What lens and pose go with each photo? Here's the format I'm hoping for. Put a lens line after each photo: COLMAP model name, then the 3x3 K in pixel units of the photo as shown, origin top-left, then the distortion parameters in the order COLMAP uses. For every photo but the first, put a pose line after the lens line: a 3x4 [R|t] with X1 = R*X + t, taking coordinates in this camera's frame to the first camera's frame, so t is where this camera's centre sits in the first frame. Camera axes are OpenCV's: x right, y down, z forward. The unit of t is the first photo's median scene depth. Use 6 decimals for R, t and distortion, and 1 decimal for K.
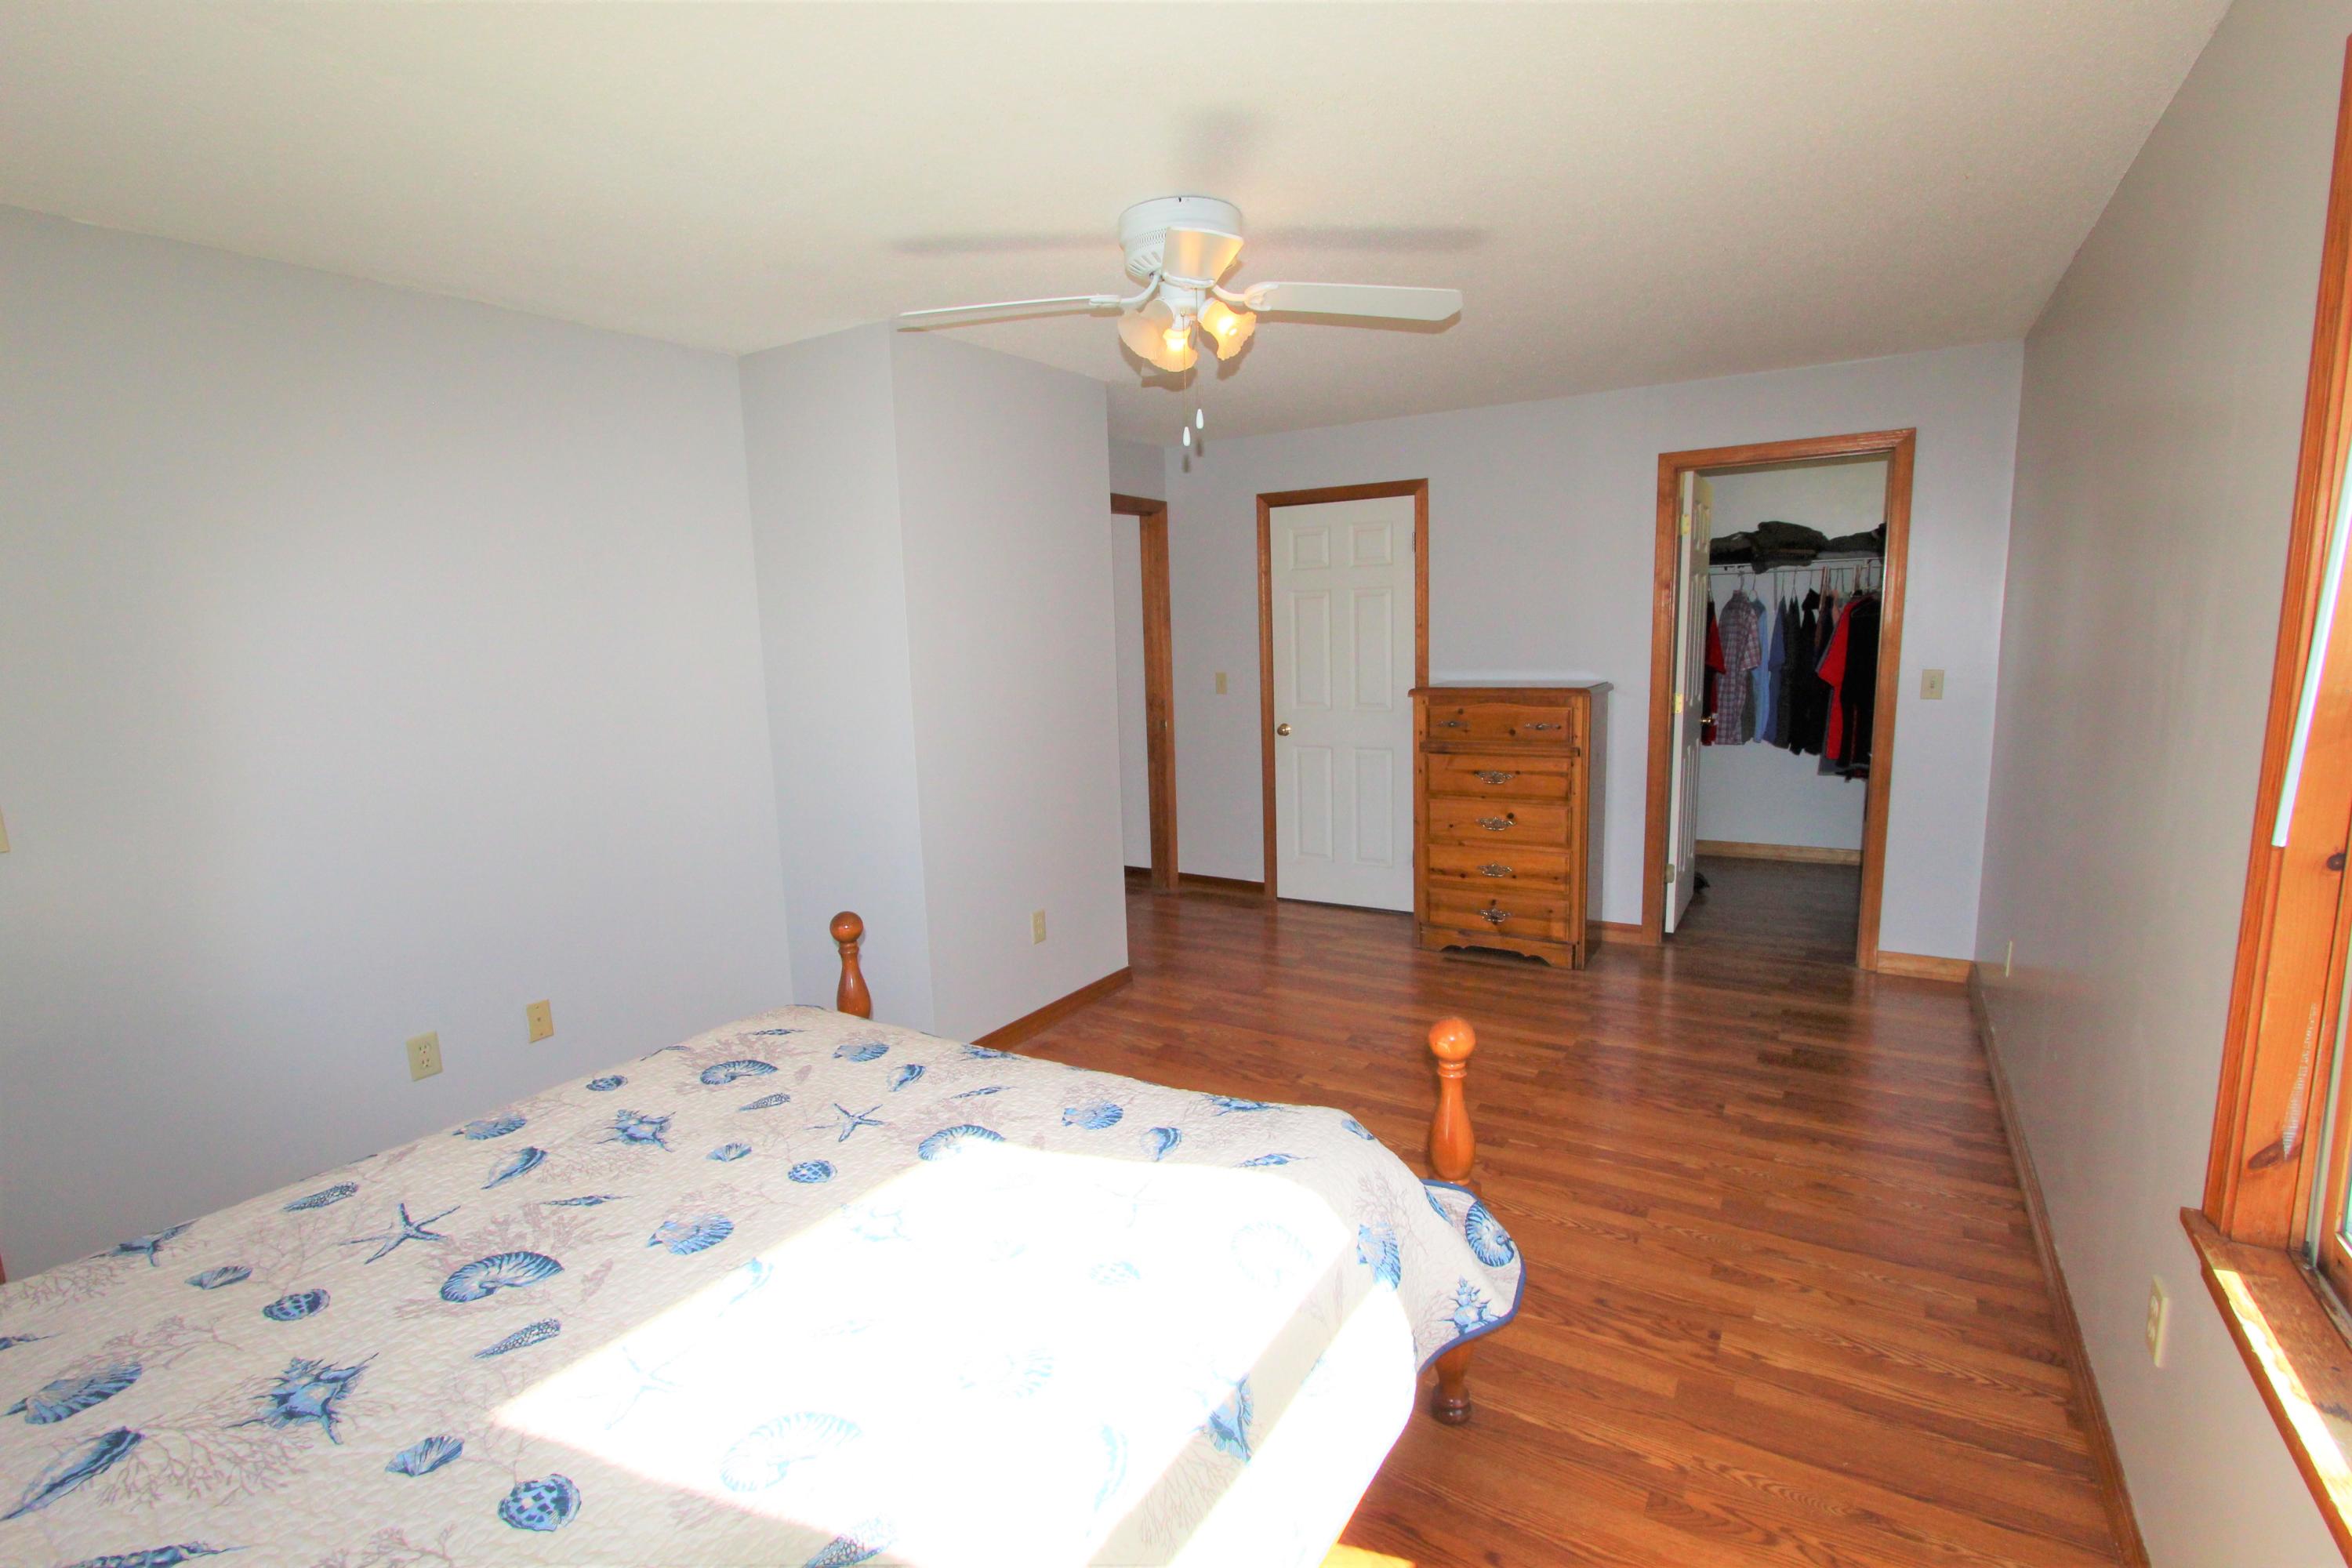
lens RADIAL K [[1080.9, 0, 1166.4], [0, 1080.9, 786.7], [0, 0, 1]] dist [-0.021820, 0.002763]
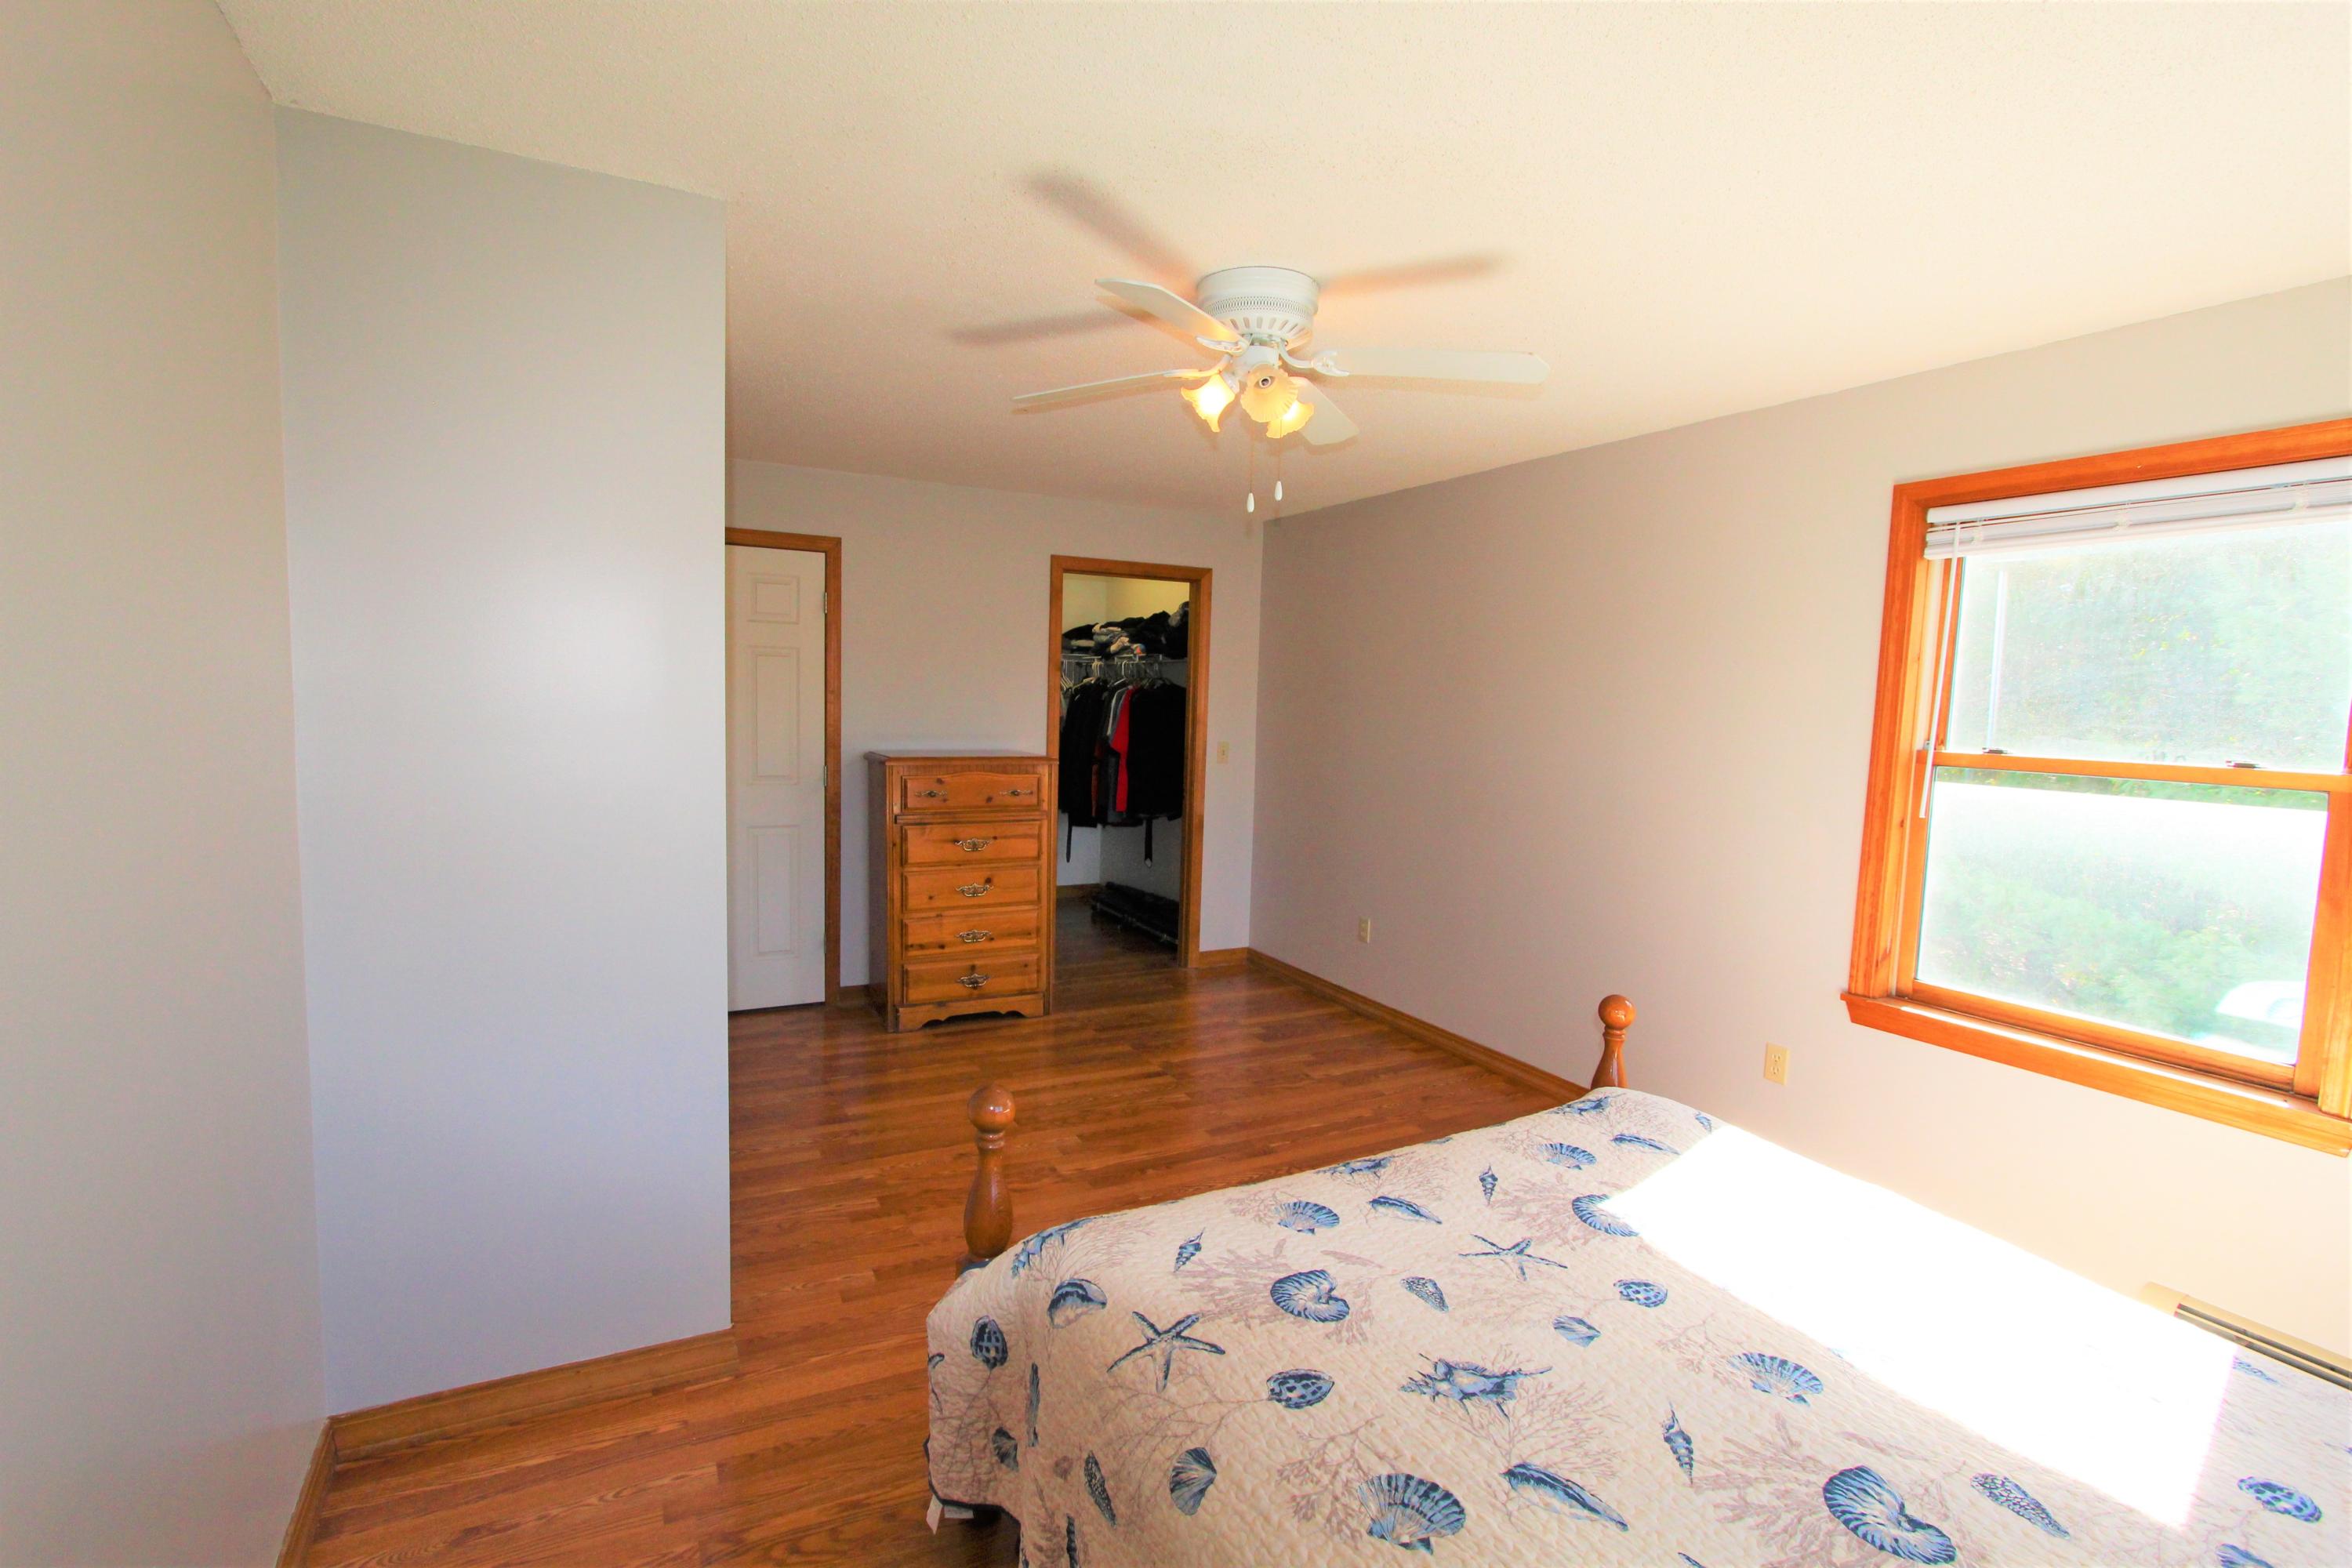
lens RADIAL K [[1080.9, 0, 1164.1], [0, 1080.9, 791.3], [0, 0, 1]] dist [-0.021820, 0.002763]
pose [[0.508037, -0.033280, 0.860692, -0.507136], [0.086632, 0.996160, -0.012618, -0.031837], [-0.856967, 0.080974, 0.508970, 0.336505]]
